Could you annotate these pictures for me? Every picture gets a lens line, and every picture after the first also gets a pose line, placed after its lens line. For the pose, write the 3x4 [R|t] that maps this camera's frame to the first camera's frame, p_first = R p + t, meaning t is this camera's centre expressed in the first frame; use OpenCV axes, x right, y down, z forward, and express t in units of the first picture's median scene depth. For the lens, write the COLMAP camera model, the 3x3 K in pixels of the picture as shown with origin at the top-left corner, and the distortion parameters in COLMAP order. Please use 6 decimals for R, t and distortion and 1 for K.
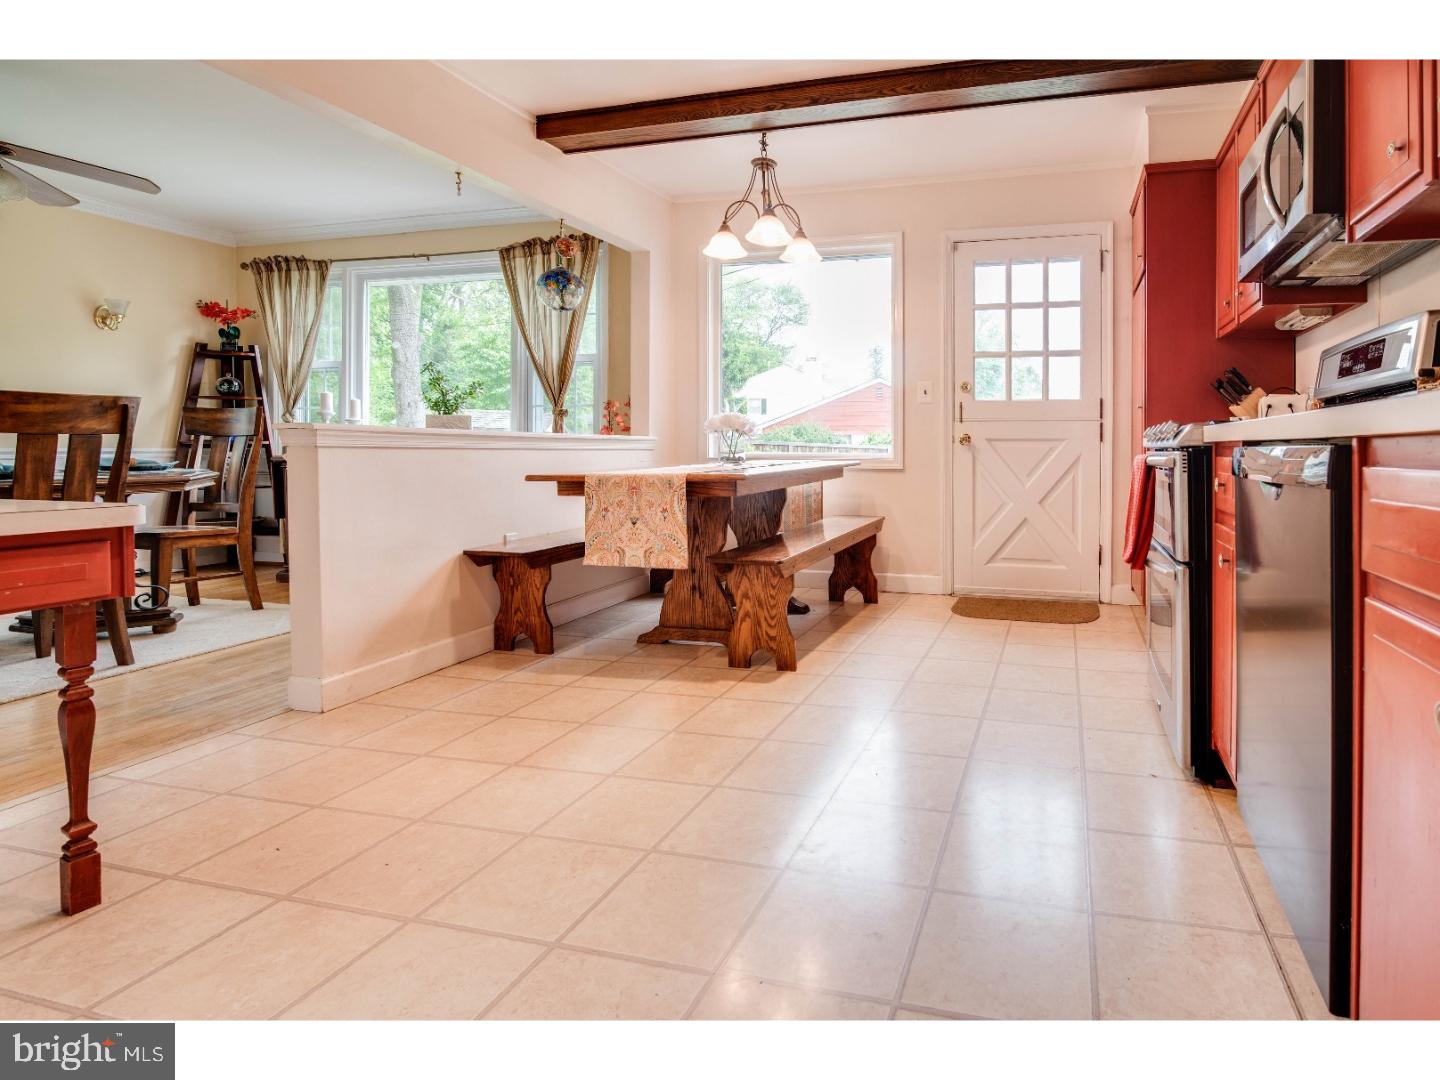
lens RADIAL K [[868.7, 0, 717.5], [0, 868.7, 481.2], [0, 0, 1]] dist [0.001131, 0.000382]
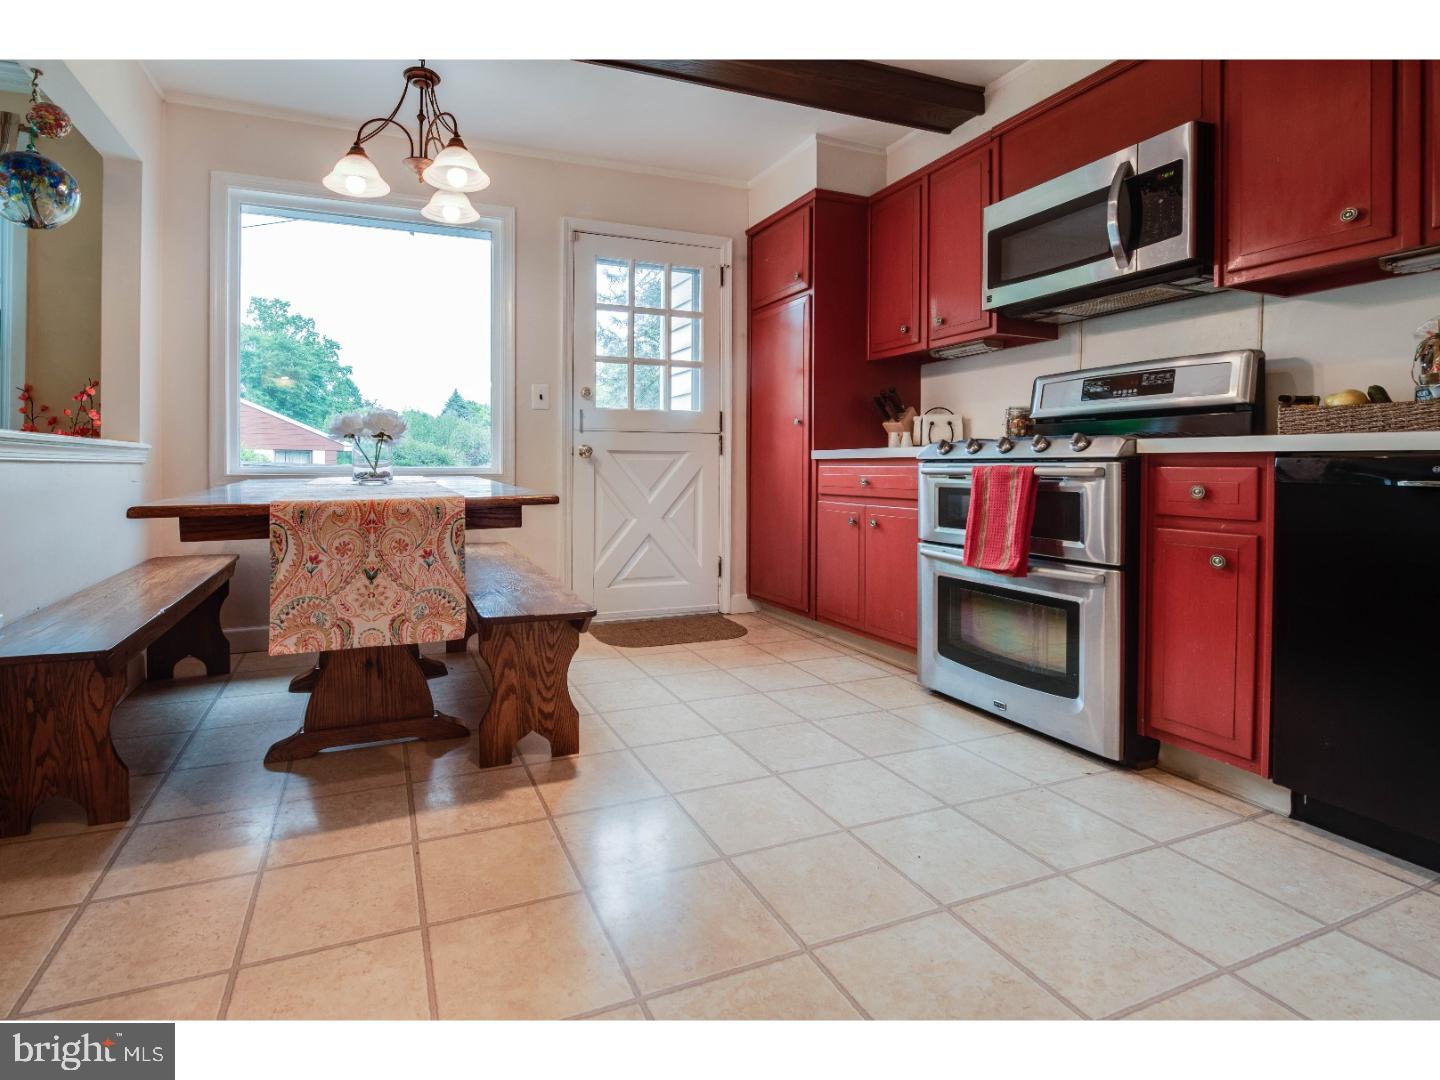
lens RADIAL K [[868.7, 0, 717.5], [0, 868.7, 481.2], [0, 0, 1]] dist [0.001131, 0.000382]
pose [[0.728180, -0.015091, 0.685220, -0.296936], [0.026000, 0.999646, -0.005614, -0.010169], [-0.684893, 0.021904, 0.728314, 0.313225]]
